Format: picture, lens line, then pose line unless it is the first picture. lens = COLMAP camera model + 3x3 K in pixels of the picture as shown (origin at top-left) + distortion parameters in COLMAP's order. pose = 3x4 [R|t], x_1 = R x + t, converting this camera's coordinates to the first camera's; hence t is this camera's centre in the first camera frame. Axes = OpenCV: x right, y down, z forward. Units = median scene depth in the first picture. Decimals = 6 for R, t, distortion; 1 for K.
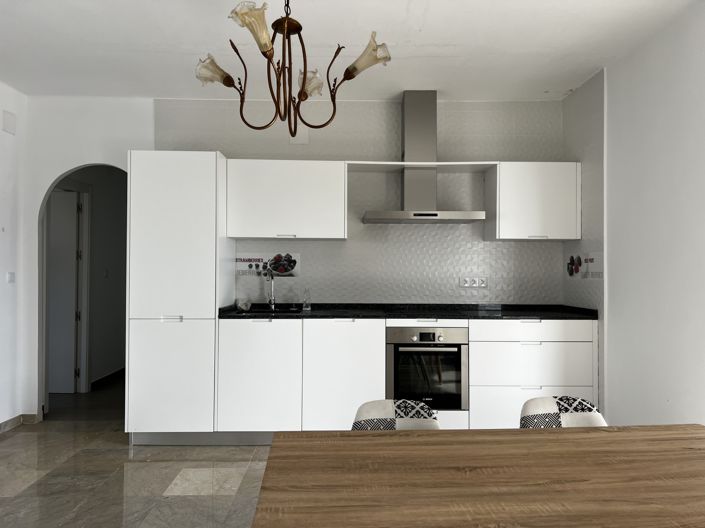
lens RADIAL K [[527.4, 0, 350.5], [0, 527.4, 262.0], [0, 0, 1]] dist [0.024651, -0.001735]
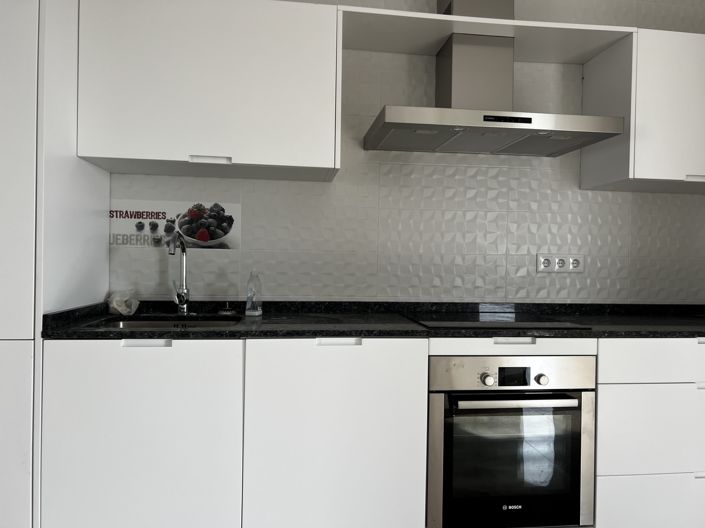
lens RADIAL K [[527.4, 0, 355.3], [0, 527.4, 264.1], [0, 0, 1]] dist [0.024651, -0.001735]
pose [[0.993741, 0.011266, 0.111137, -0.042492], [-0.013821, 0.999657, 0.022250, 0.029906], [-0.110848, -0.023647, 0.993556, 0.485786]]
